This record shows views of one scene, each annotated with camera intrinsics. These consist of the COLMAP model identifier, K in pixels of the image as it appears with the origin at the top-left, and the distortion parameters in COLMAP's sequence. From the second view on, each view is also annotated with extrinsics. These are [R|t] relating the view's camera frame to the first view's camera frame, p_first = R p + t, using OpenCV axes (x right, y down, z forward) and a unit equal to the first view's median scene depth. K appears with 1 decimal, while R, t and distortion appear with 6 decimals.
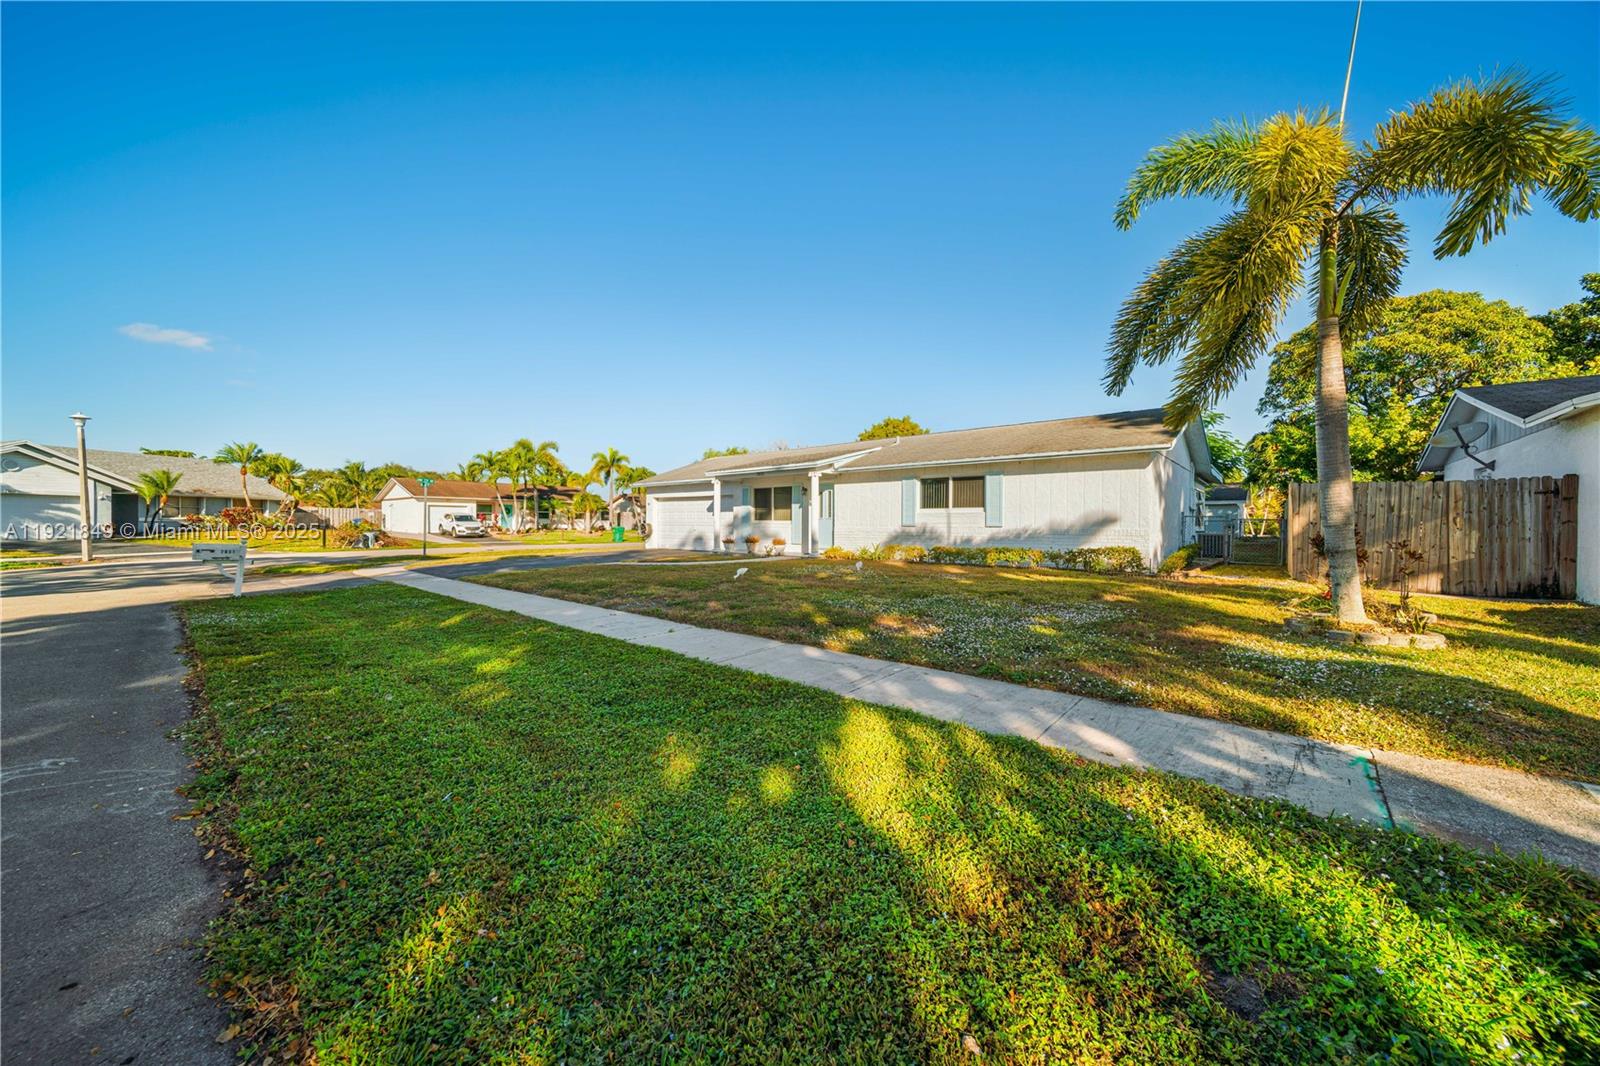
lens RADIAL K [[576.0, 0, 788.8], [0, 576.0, 493.7], [0, 0, 1]] dist [-0.002728, -0.000315]
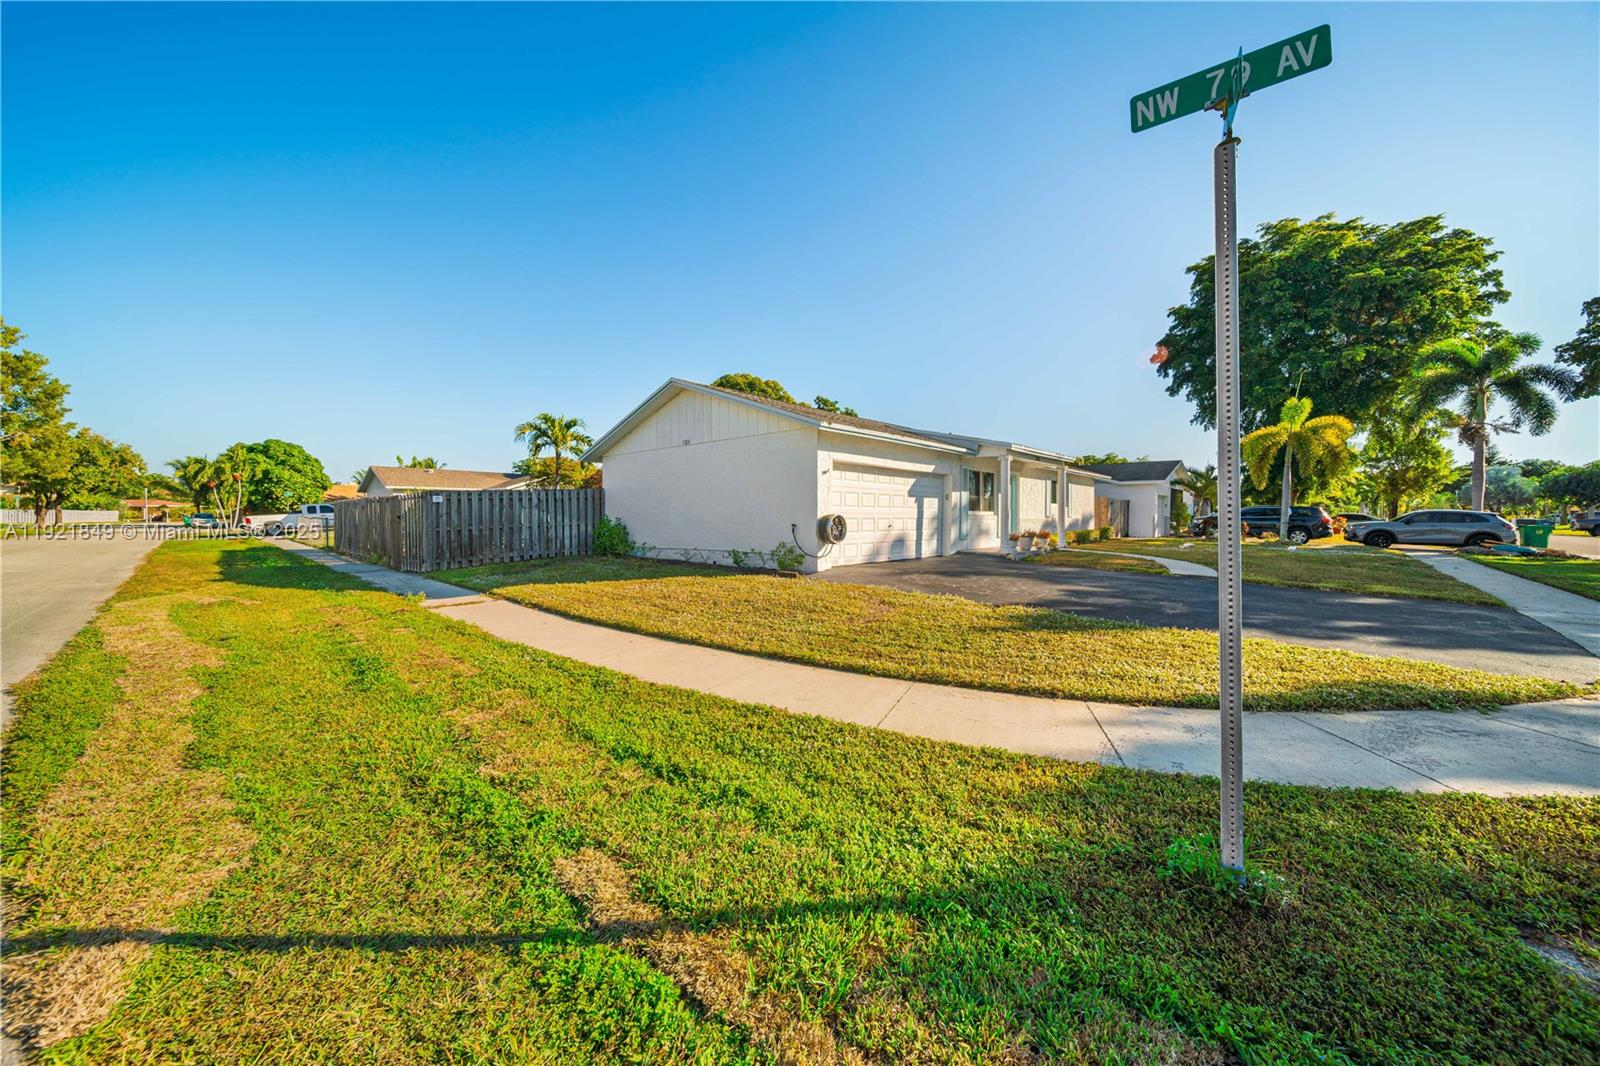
lens RADIAL K [[576.0, 0, 788.8], [0, 576.0, 493.7], [0, 0, 1]] dist [-0.002728, -0.000315]
pose [[0.008795, 0.030557, 0.999494, -1.051784], [-0.054322, 0.998072, -0.030035, 0.074106], [-0.998485, -0.054030, 0.010438, 1.540145]]
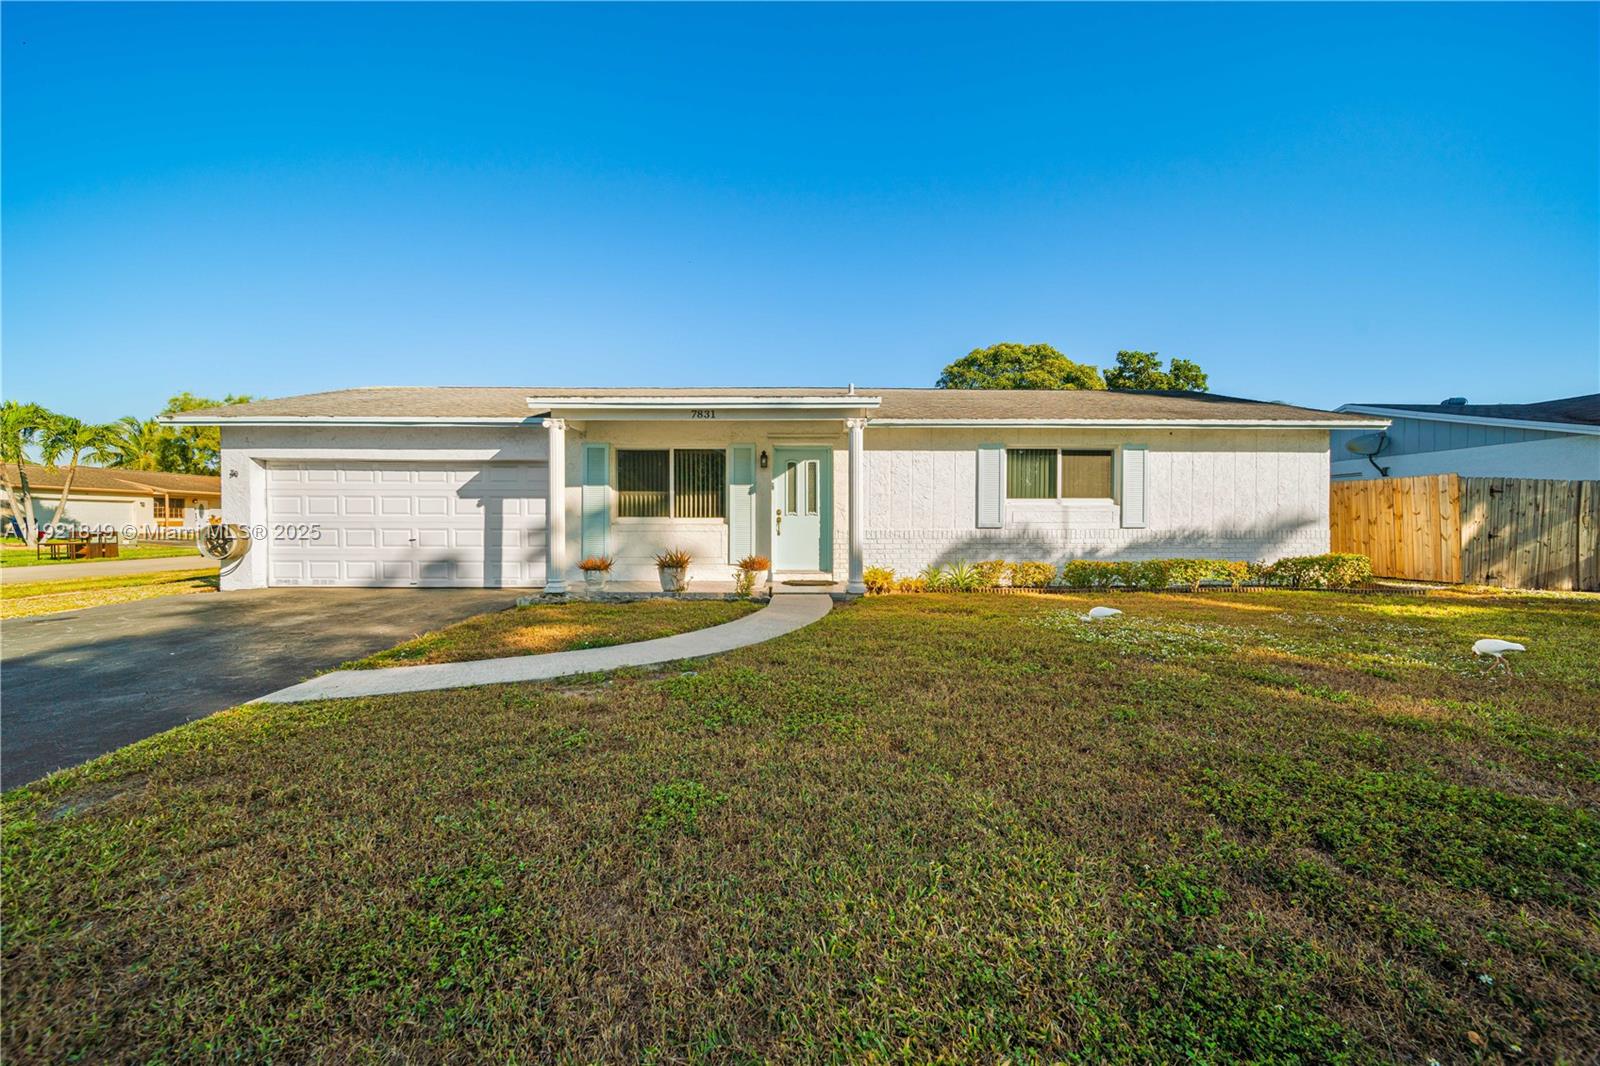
lens RADIAL K [[576.0, 0, 788.8], [0, 576.0, 493.7], [0, 0, 1]] dist [-0.002728, -0.000315]
pose [[0.744810, 0.026993, 0.666731, -0.333623], [-0.031544, 0.999489, -0.005227, 0.030490], [-0.666531, -0.017139, 0.745280, 0.689653]]
